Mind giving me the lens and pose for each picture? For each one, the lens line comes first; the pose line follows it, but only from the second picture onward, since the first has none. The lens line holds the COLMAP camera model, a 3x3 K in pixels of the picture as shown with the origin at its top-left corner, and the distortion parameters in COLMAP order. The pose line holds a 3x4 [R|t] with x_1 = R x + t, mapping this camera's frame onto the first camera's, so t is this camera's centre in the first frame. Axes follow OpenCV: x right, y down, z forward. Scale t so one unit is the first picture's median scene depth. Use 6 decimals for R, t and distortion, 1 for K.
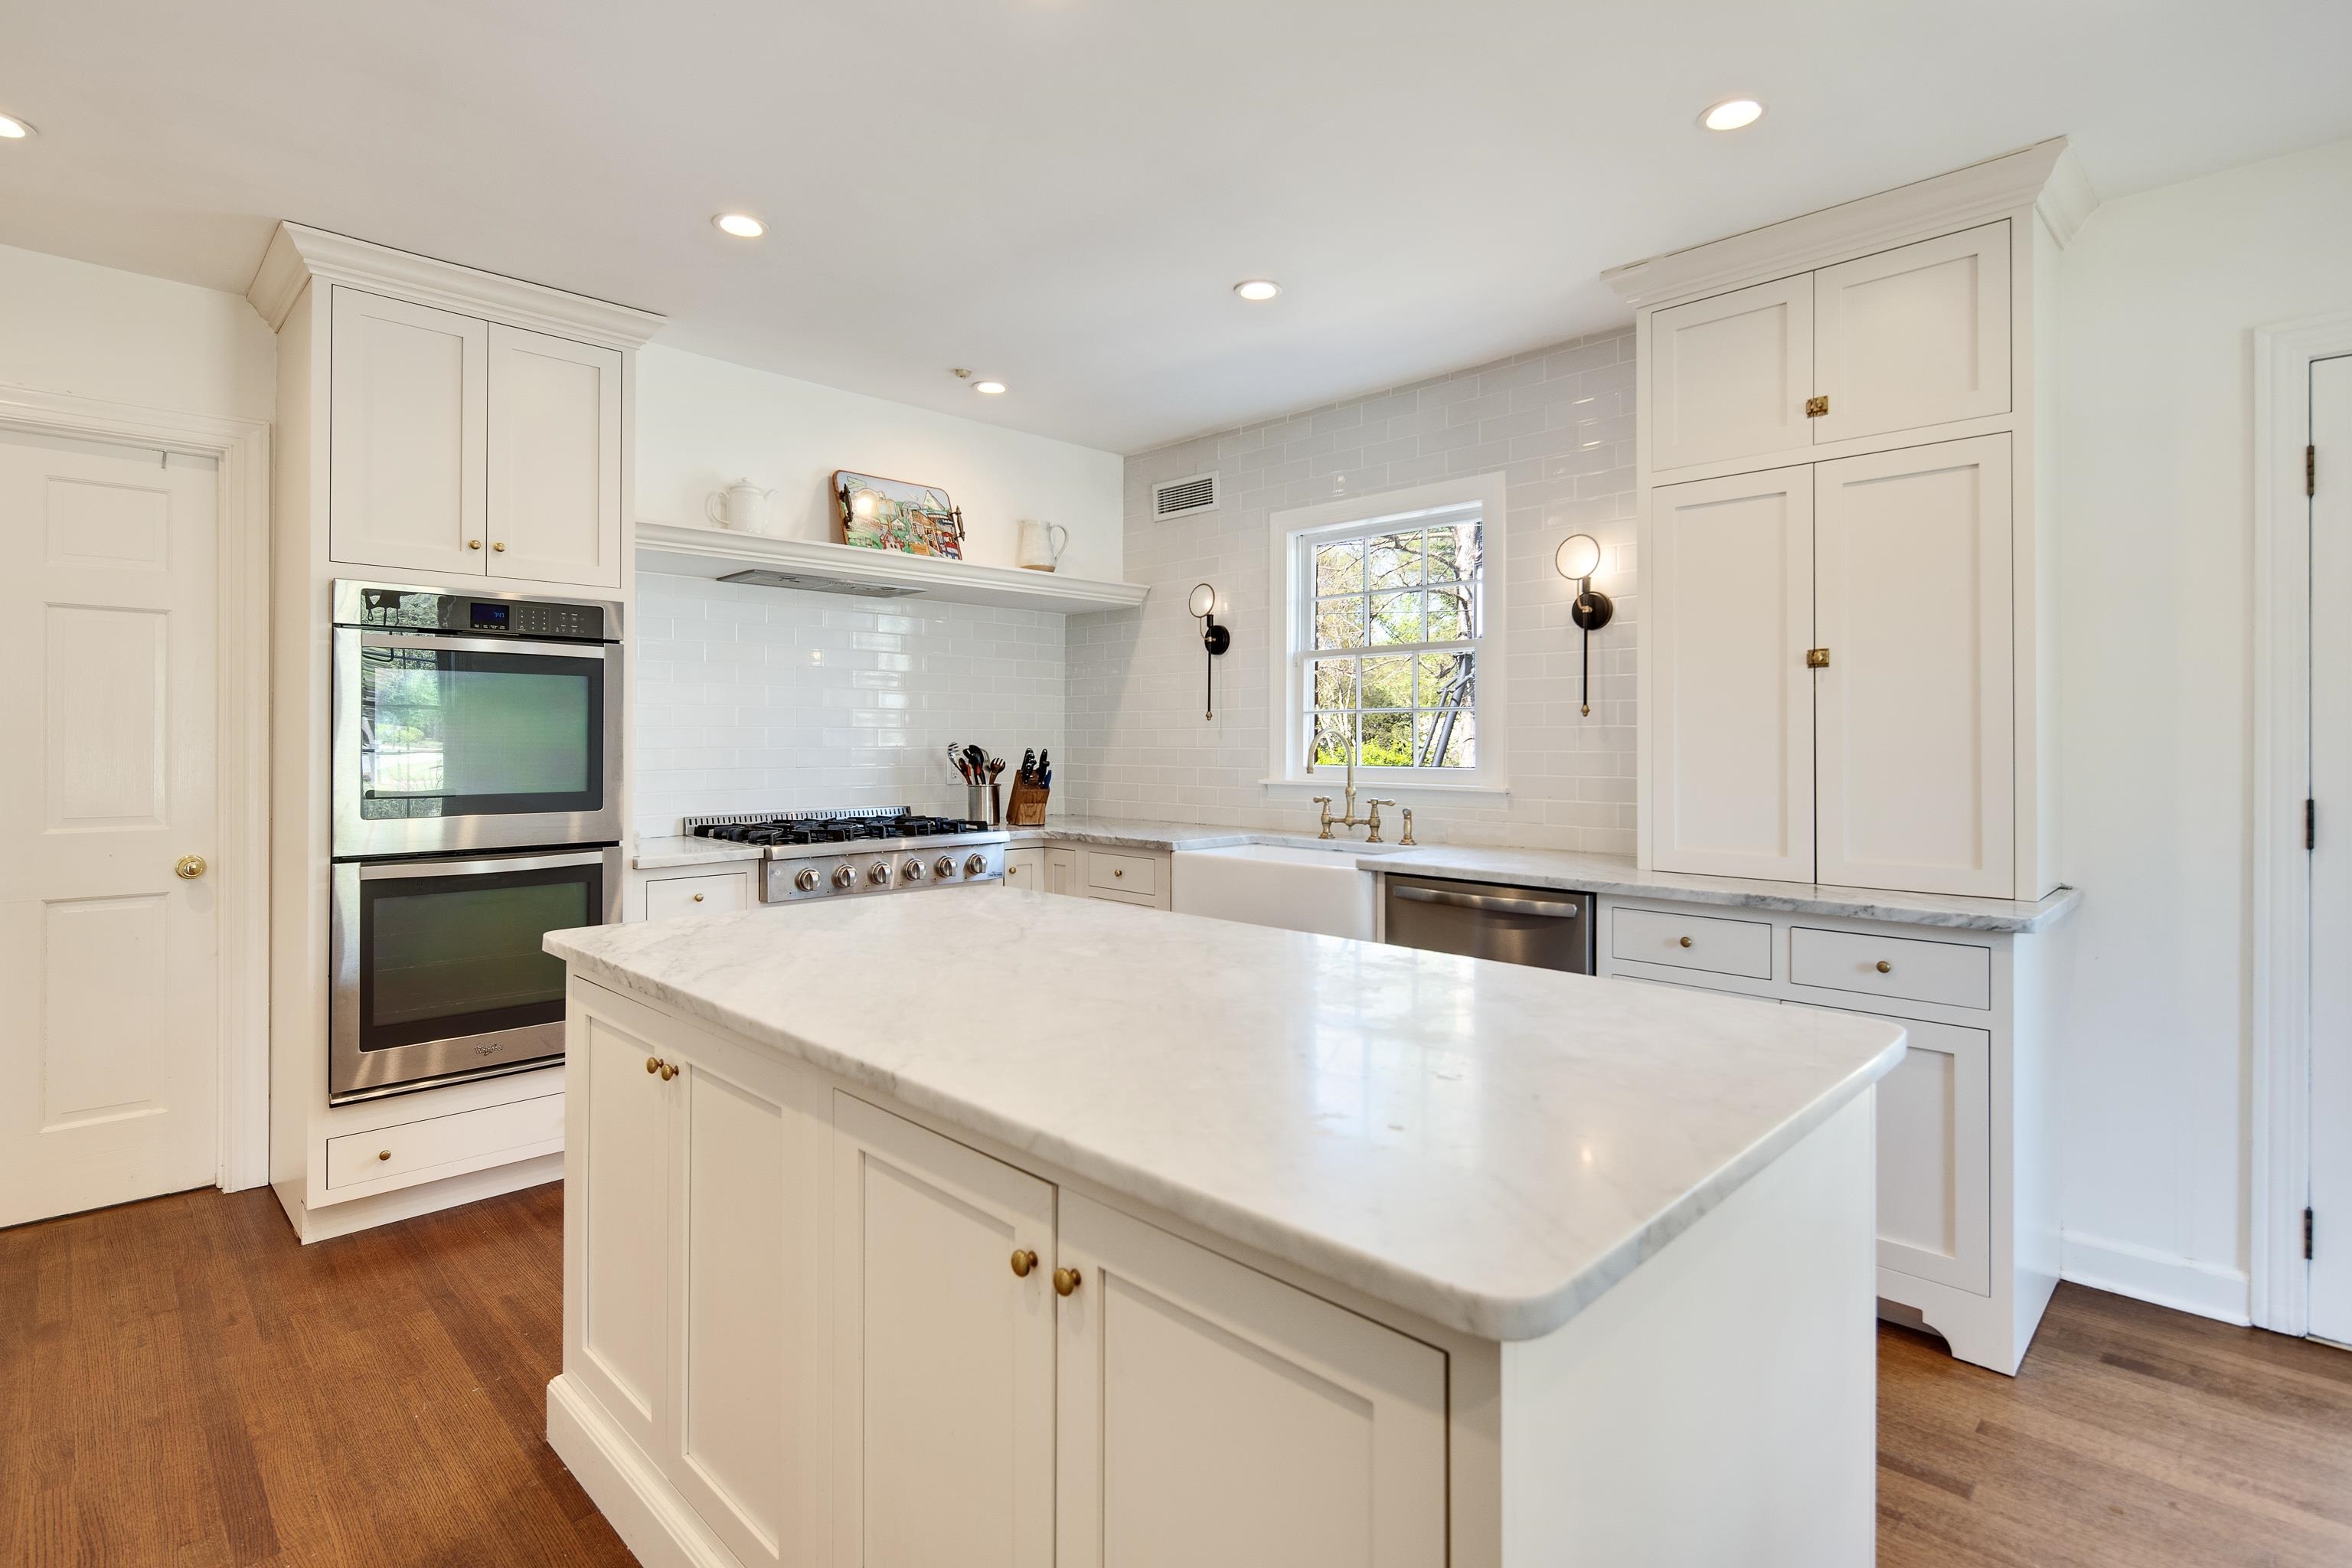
lens RADIAL K [[1138.3, 0, 1191.0], [0, 1138.3, 738.1], [0, 0, 1]] dist [0.001794, 0.000168]
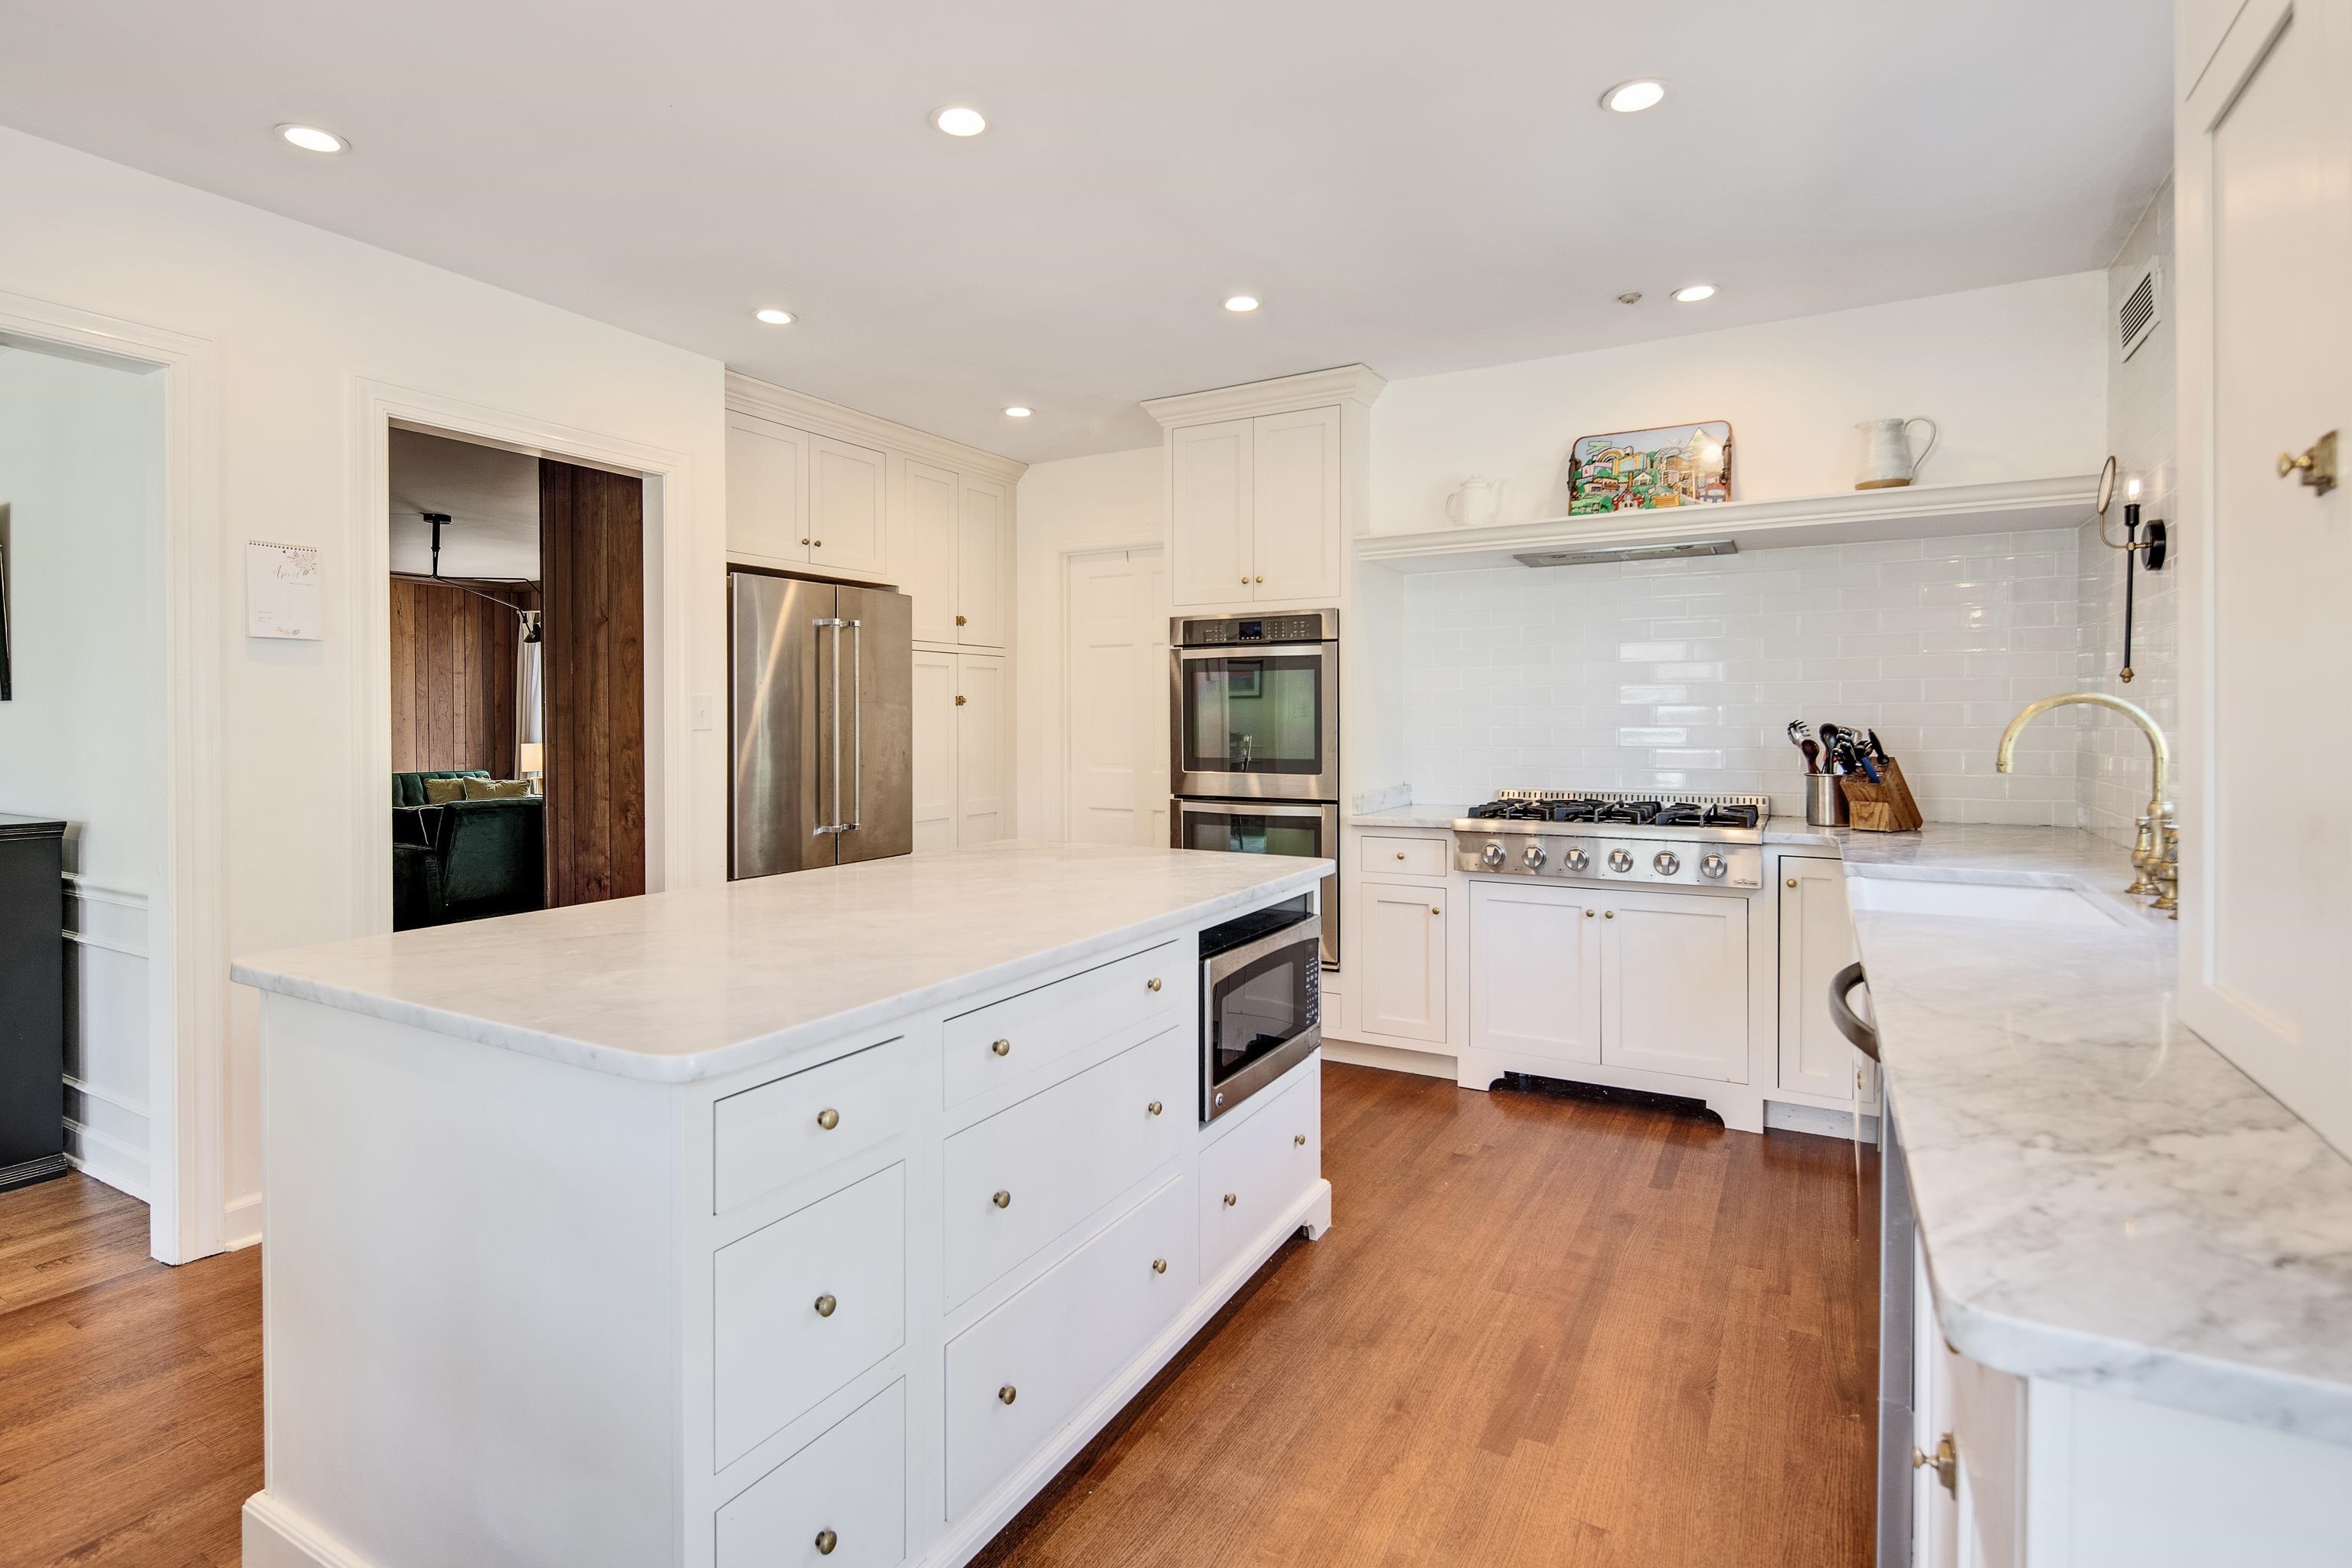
lens RADIAL K [[1138.3, 0, 1170.2], [0, 1138.3, 712.9], [0, 0, 1]] dist [0.001794, 0.000168]
pose [[0.249606, -0.001177, -0.968347, 0.608323], [0.007798, 0.999969, 0.000795, -0.007157], [0.968316, -0.007749, 0.249607, 0.481417]]
